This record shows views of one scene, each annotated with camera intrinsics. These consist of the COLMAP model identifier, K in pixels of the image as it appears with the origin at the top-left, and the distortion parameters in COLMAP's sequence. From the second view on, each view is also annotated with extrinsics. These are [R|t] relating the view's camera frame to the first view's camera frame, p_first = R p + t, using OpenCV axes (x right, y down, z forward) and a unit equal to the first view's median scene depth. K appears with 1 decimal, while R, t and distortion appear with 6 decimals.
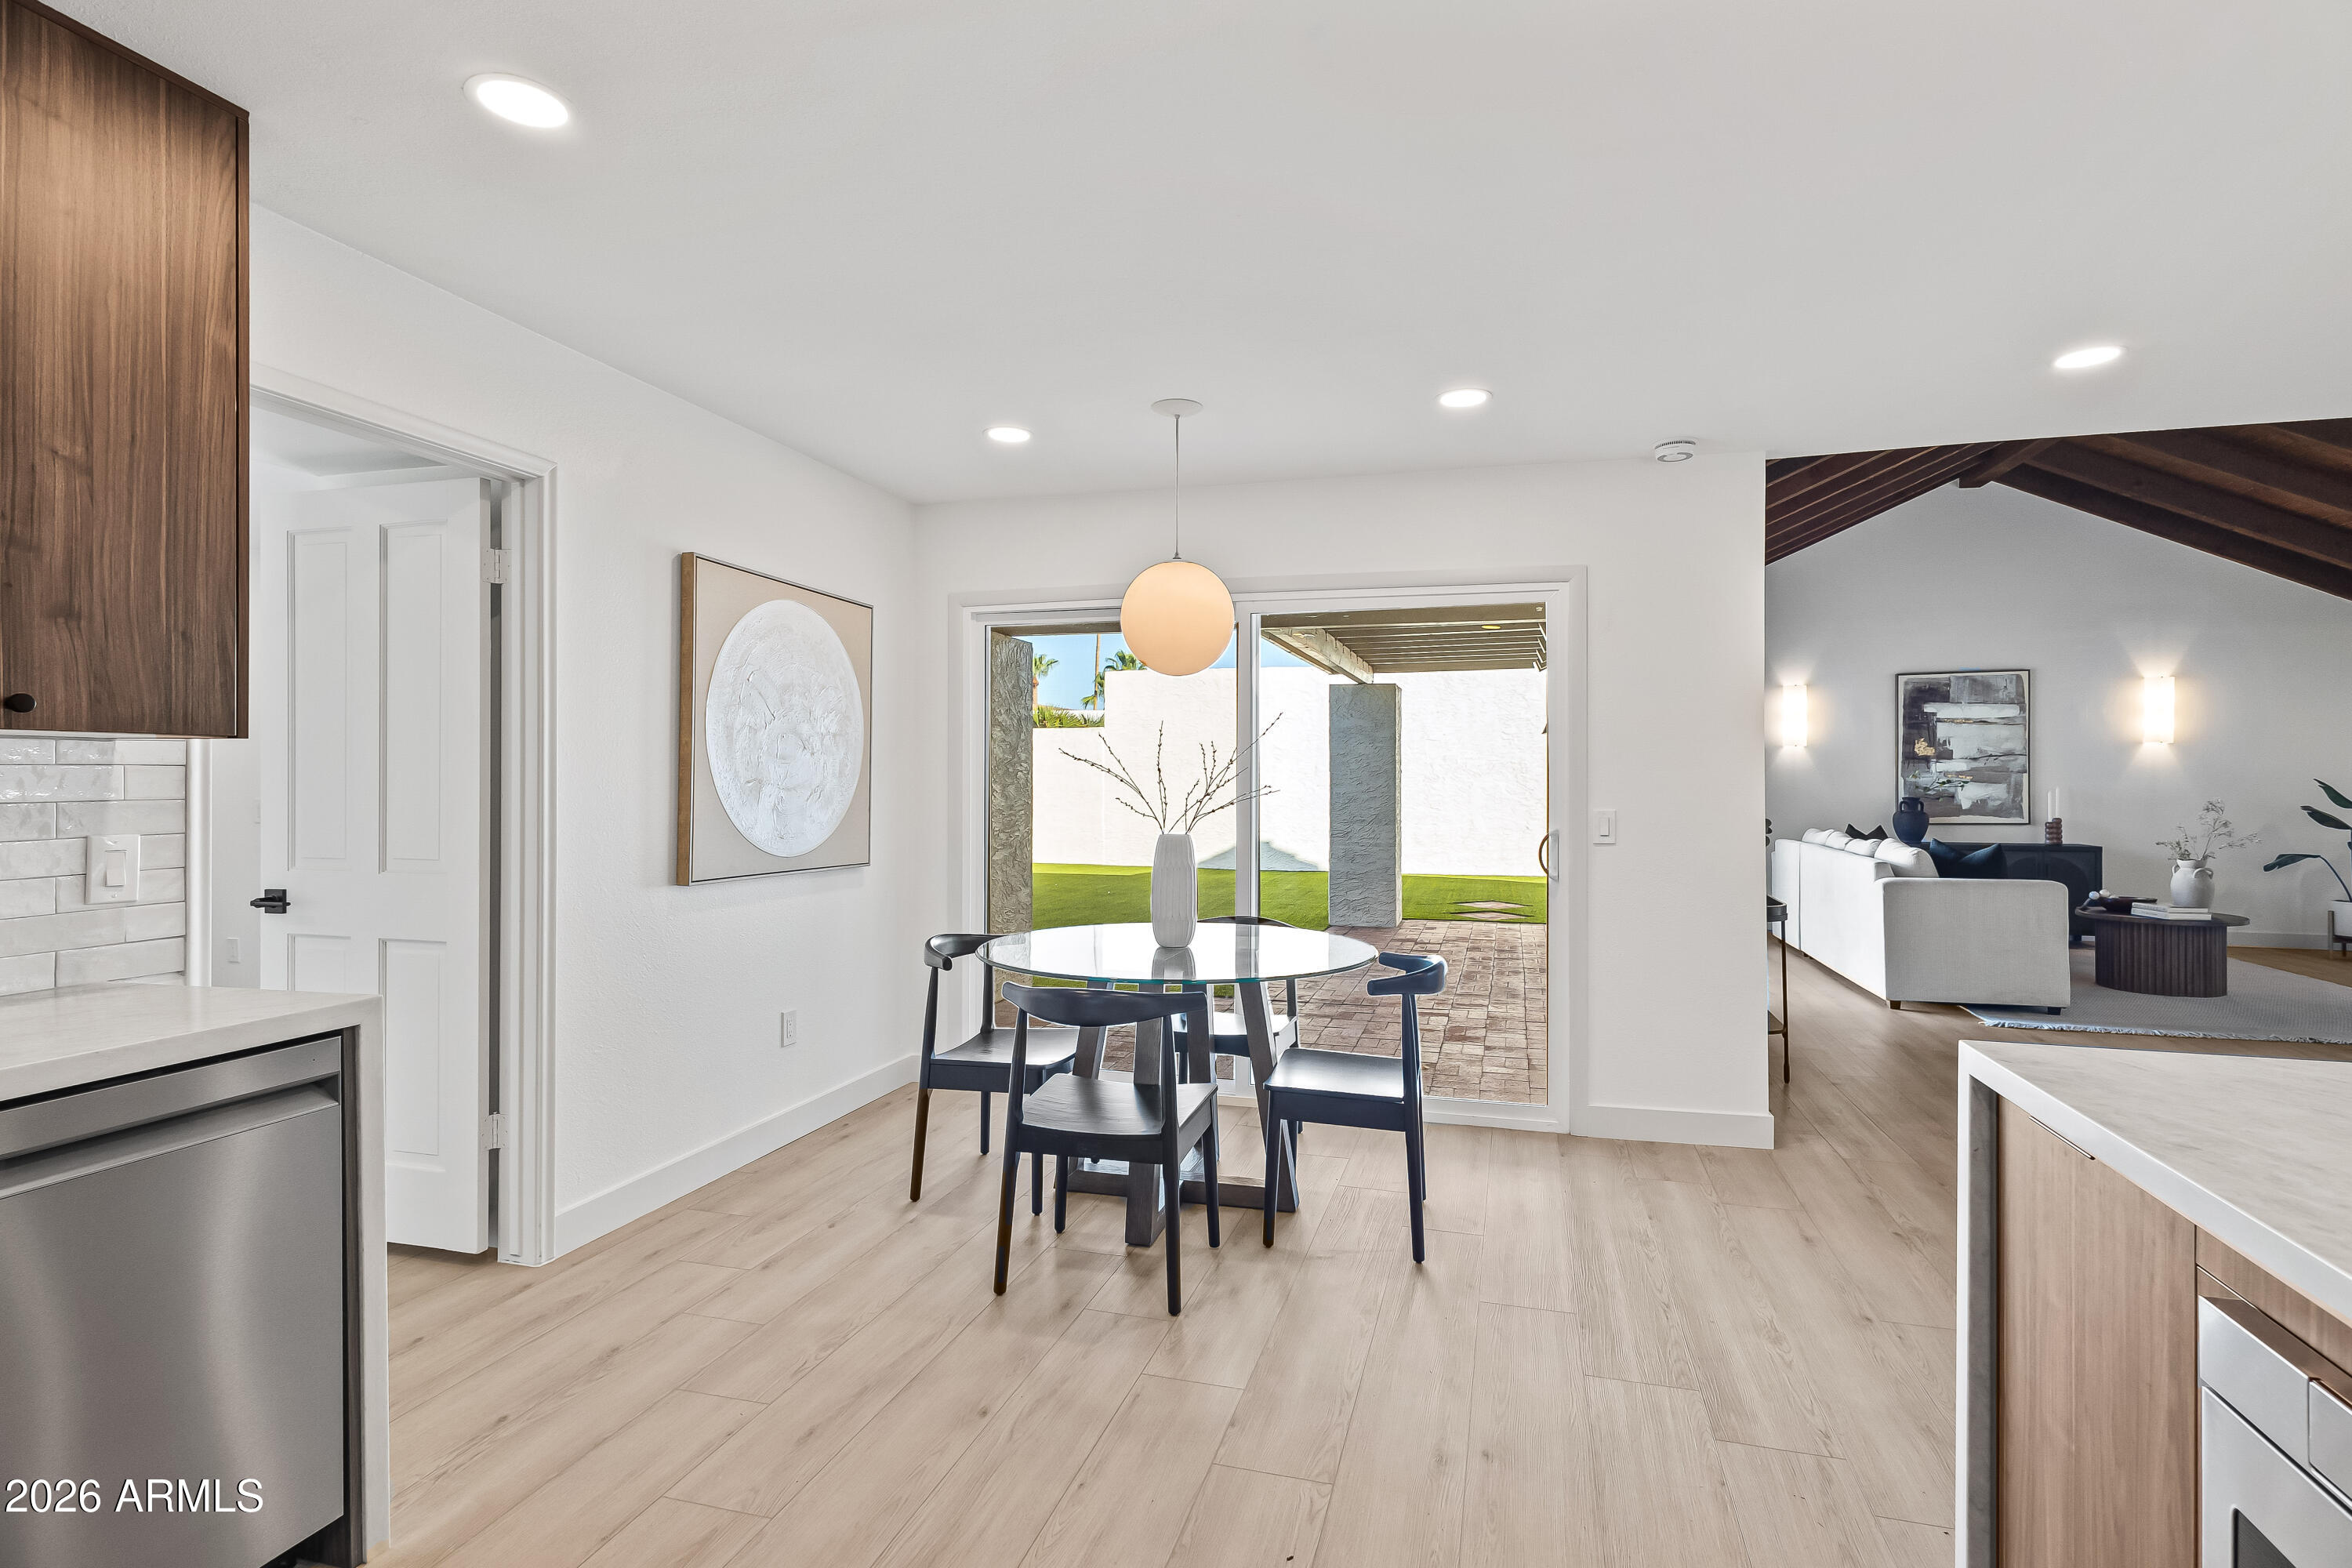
lens RADIAL K [[1126.6, 0, 1188.4], [0, 1126.6, 785.2], [0, 0, 1]] dist [0.001921, 0.000284]
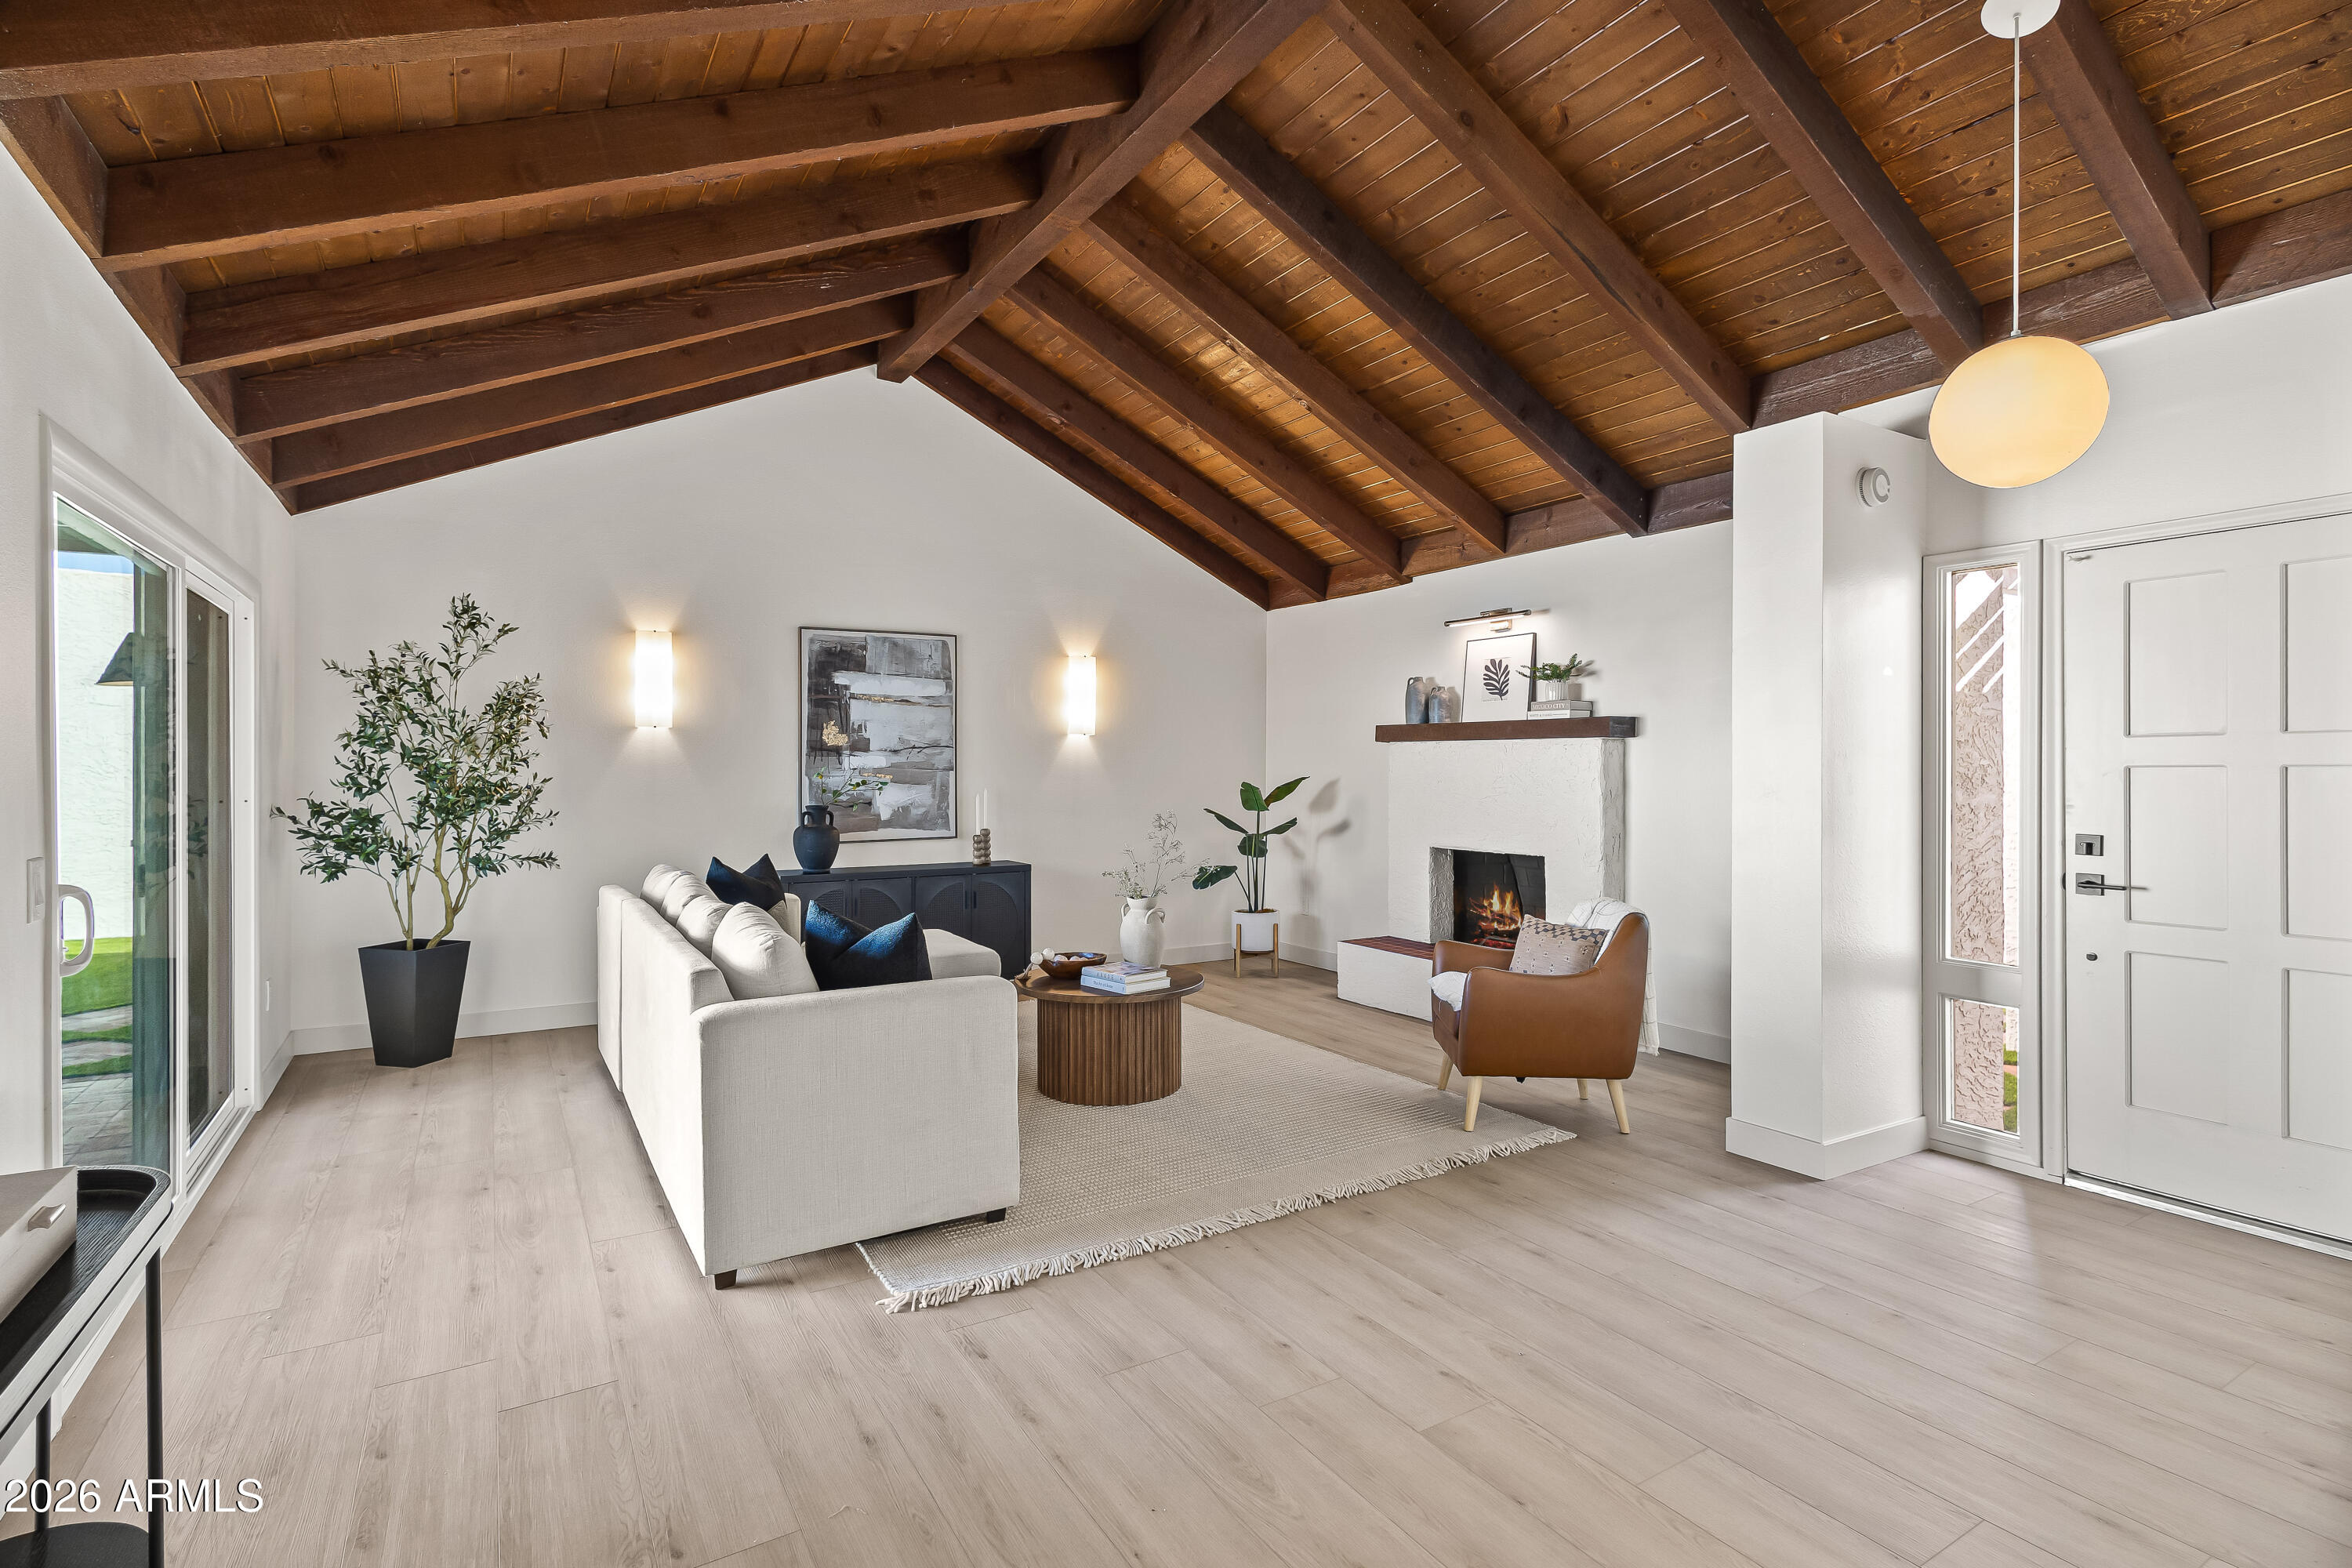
lens RADIAL K [[1130.8, 0, 1168.9], [0, 1130.8, 768.6], [0, 0, 1]] dist [0.001627, 0.000188]
pose [[0.675533, 0.000533, 0.737329, 0.282281], [0.001866, 0.999995, -0.002433, -0.010132], [-0.737327, 0.003020, 0.675529, 0.381793]]
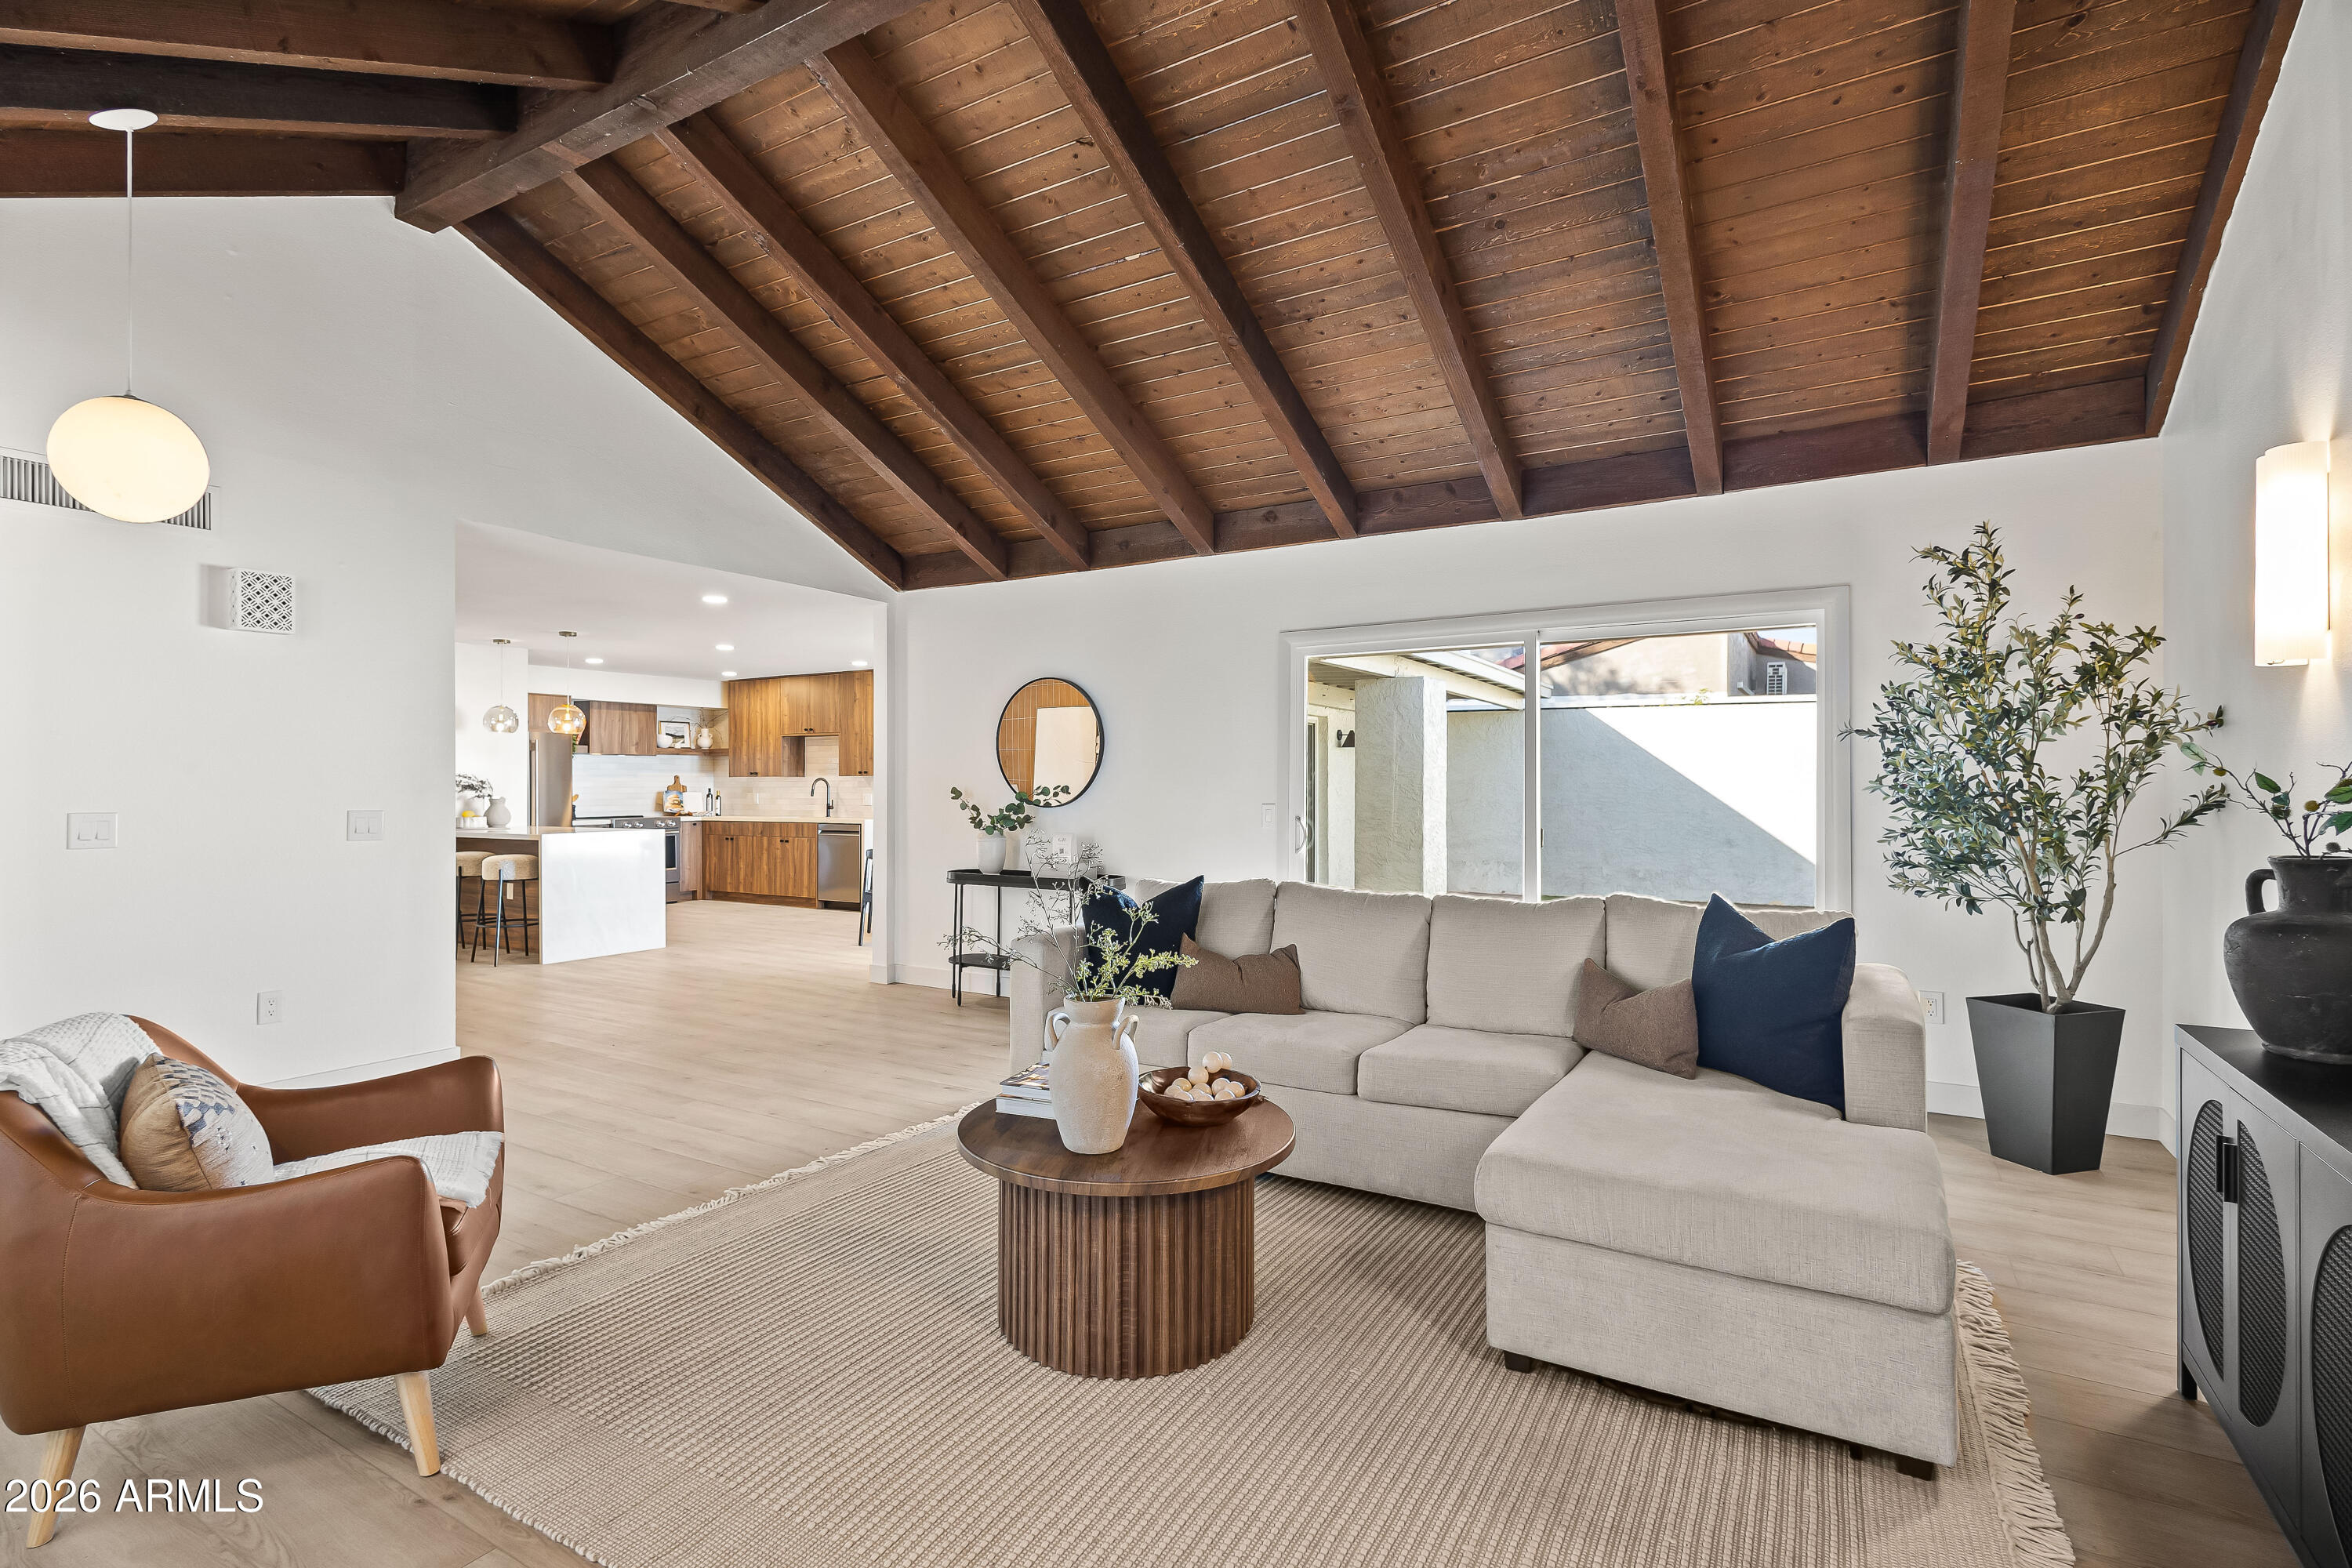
lens RADIAL K [[1099.7, 0, 1214.5], [0, 1099.7, 785.8], [0, 0, 1]] dist [-0.029940, 0.000070]
pose [[-0.224759, 0.001662, -0.974413, 0.911085], [-0.004722, 0.999985, 0.002795, -0.004078], [0.974403, 0.005229, -0.224748, 0.832949]]
